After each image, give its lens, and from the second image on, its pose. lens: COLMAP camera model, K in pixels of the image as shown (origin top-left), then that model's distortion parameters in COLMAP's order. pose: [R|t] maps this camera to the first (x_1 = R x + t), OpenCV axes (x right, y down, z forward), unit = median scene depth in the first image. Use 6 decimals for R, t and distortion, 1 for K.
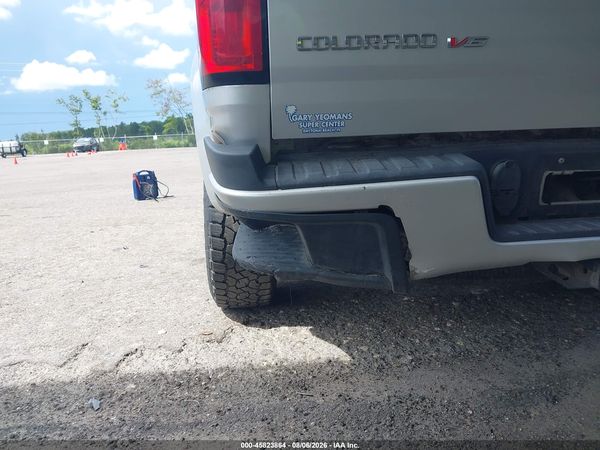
lens RADIAL K [[477.5, 0, 300.2], [0, 477.5, 235.0], [0, 0, 1]] dist [0.003924, 0.002563]
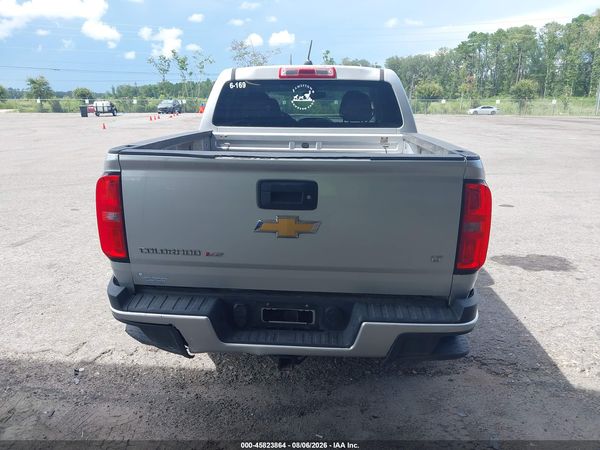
lens RADIAL K [[484.2, 0, 290.0], [0, 484.2, 222.8], [0, 0, 1]] dist [0.008730, -0.003641]
pose [[0.982238, 0.083572, -0.168000, 0.530461], [-0.075891, 0.995778, 0.051644, -0.343817], [0.171607, -0.037977, 0.984433, -0.580202]]
